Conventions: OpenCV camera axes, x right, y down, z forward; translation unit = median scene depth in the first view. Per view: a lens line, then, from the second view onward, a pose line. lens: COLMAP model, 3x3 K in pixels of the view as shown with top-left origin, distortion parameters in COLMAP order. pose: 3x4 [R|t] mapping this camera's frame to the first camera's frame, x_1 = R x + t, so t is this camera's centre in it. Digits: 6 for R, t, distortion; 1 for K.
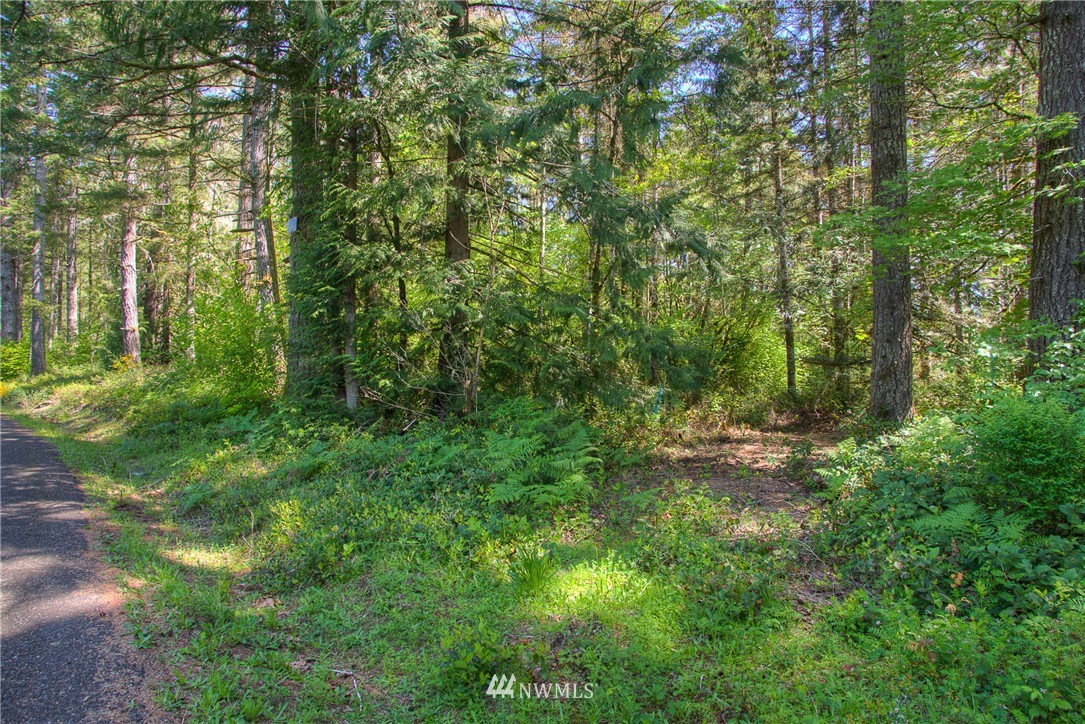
lens RADIAL K [[715.1, 0, 542.5], [0, 715.1, 362.0], [0, 0, 1]] dist [-0.095985, 0.107106]
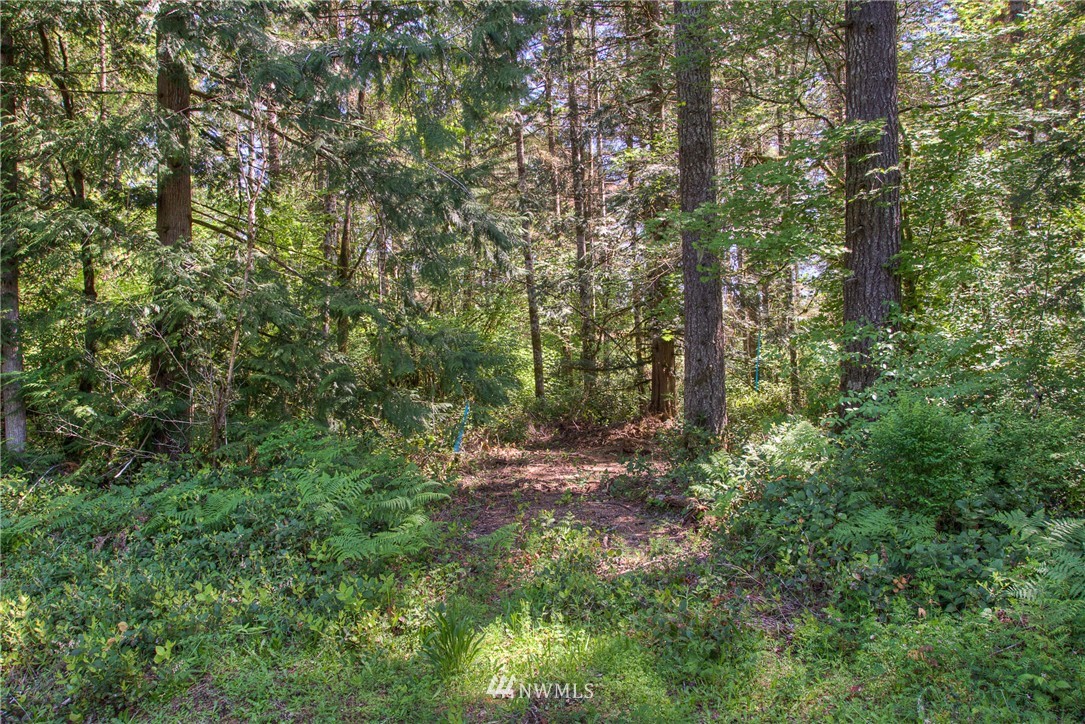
lens RADIAL K [[876.5, 0, 542.5], [0, 876.5, 362.0], [0, 0, 1]] dist [-0.004027, -0.001343]
pose [[0.907556, -0.017951, 0.419547, -0.222203], [0.022496, 0.999730, -0.005888, -0.004151], [-0.419328, 0.014782, 0.907714, 0.048778]]
